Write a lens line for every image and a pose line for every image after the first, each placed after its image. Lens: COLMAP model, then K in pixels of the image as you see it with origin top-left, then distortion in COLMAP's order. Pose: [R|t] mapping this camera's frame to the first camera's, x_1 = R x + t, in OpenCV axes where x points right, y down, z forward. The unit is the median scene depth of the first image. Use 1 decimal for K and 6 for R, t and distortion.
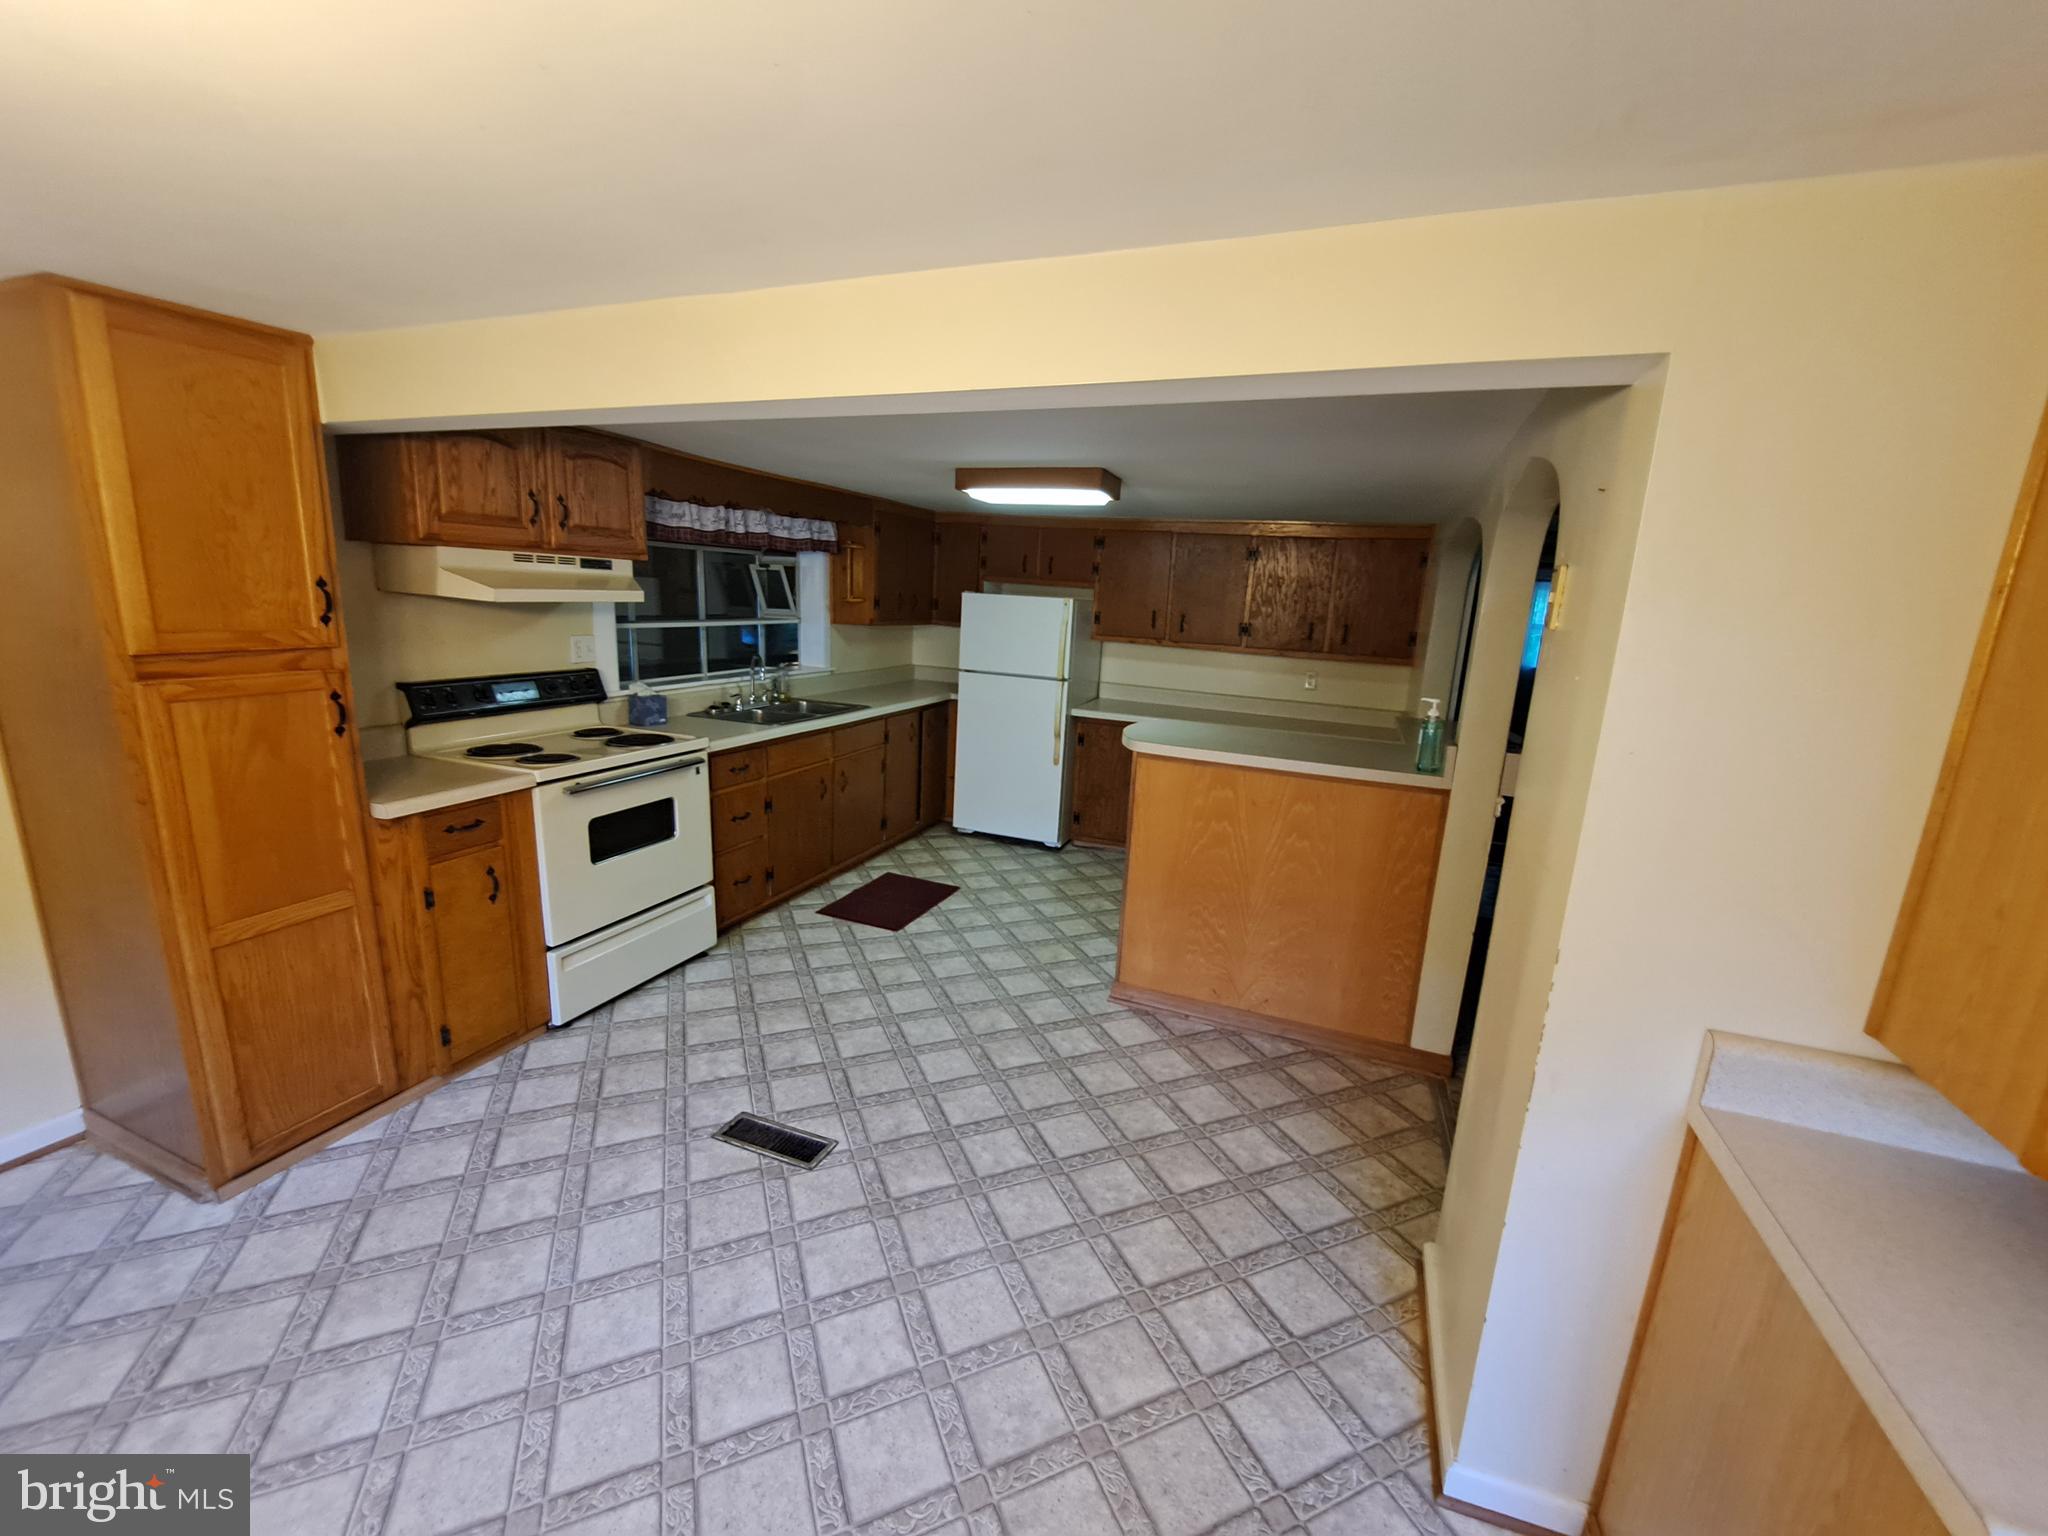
lens RADIAL K [[824.2, 0, 1033.5], [0, 824.2, 768.1], [0, 0, 1]] dist [-0.005881, -0.005236]
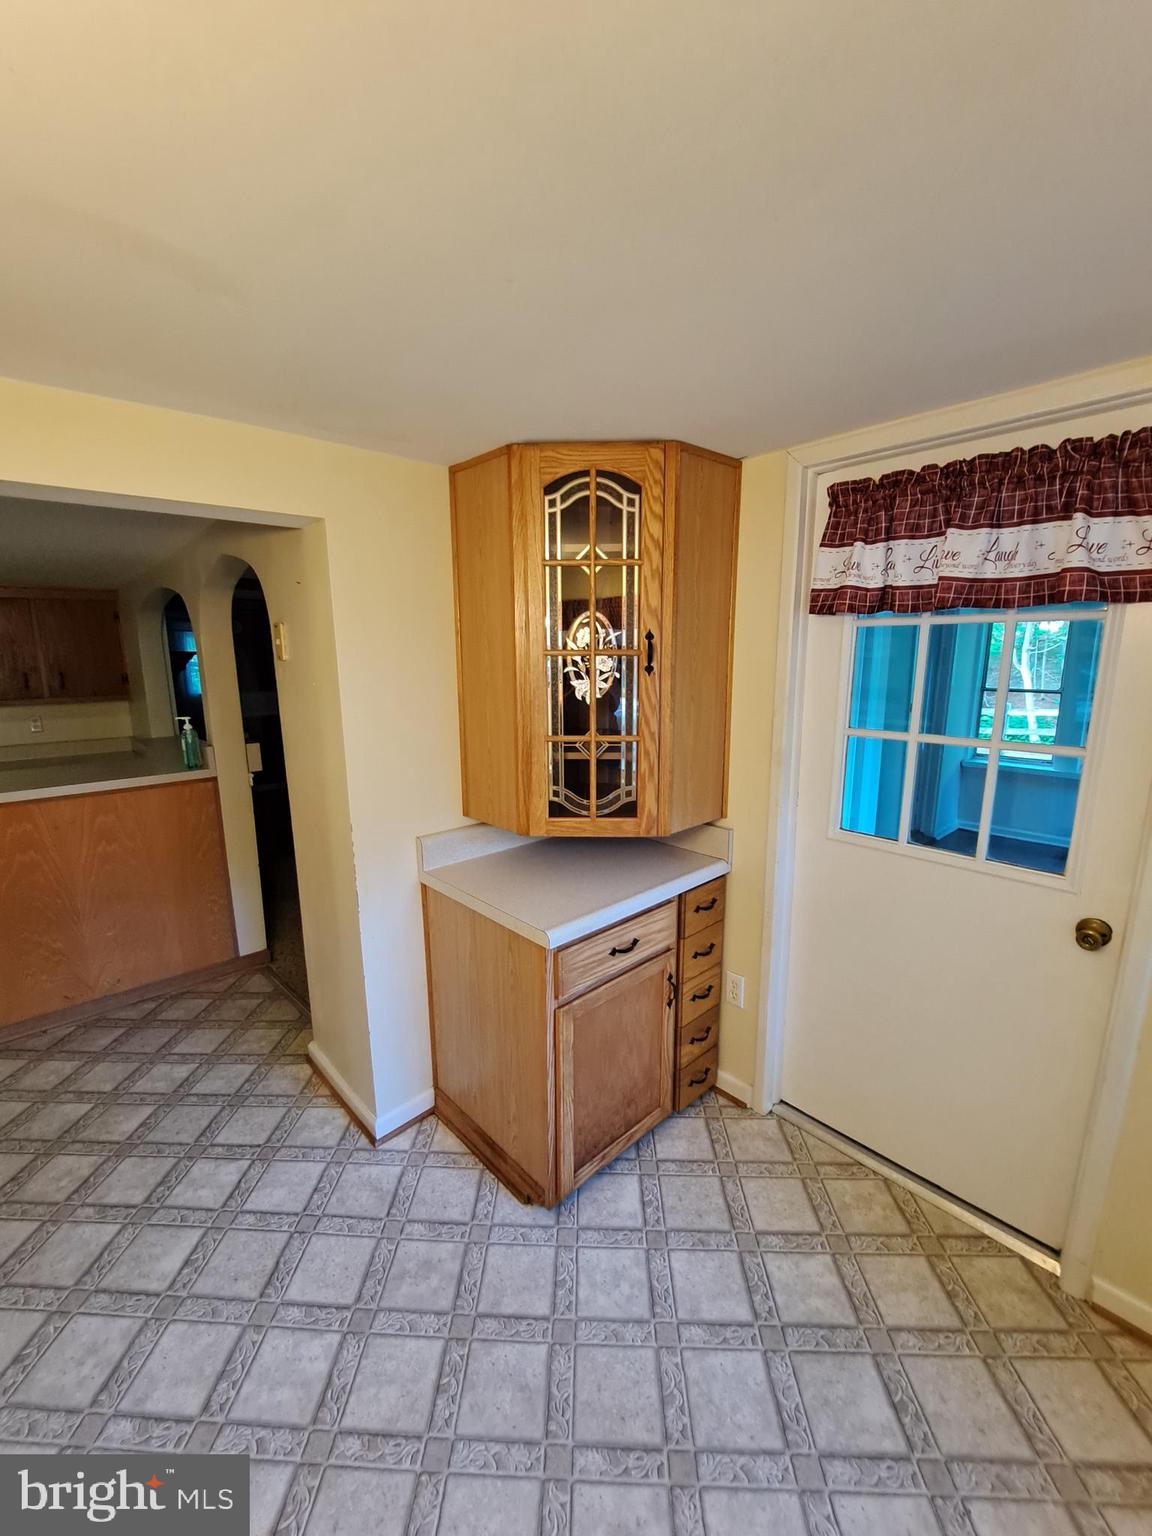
lens RADIAL K [[618.1, 0, 574.3], [0, 618.1, 773.5], [0, 0, 1]] dist [-0.005881, -0.005236]
pose [[0.440399, -0.223981, 0.869414, -0.147427], [0.219304, 0.965884, 0.137747, 0.009178], [-0.870606, 0.130002, 0.474494, -0.062569]]
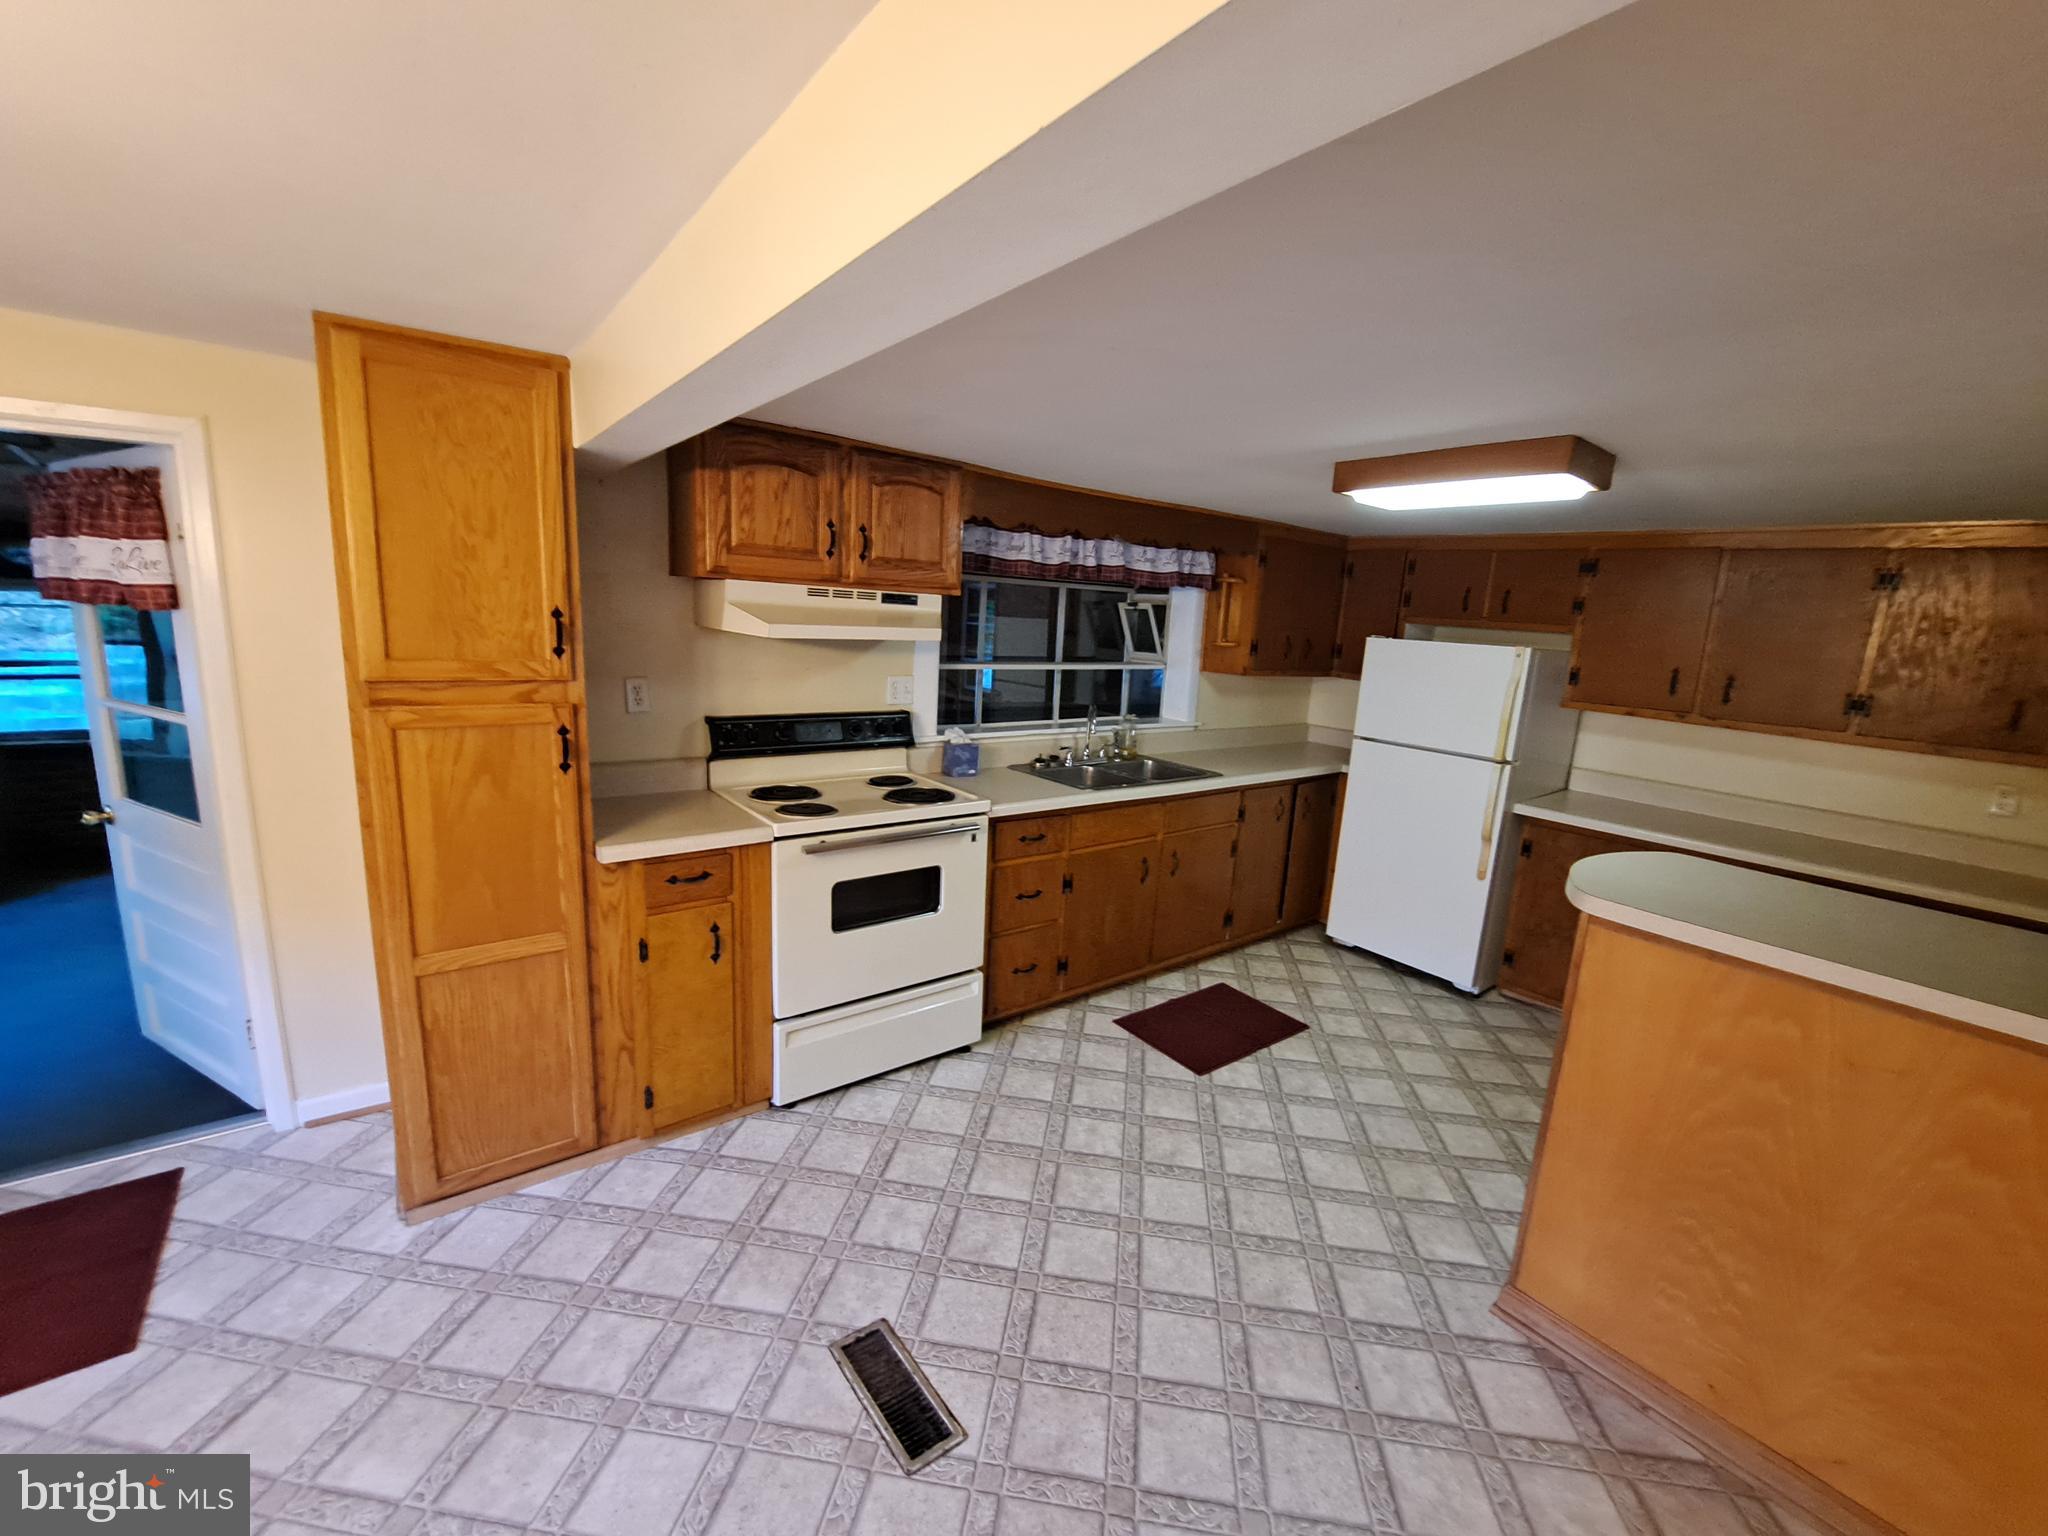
lens RADIAL K [[824.2, 0, 1028.6], [0, 824.2, 768.4], [0, 0, 1]] dist [-0.005881, -0.005236]
pose [[0.856082, 0.092769, -0.508447, 0.075499], [-0.119339, 0.992656, -0.019818, -0.064265], [0.502874, 0.077643, 0.860865, 0.317362]]
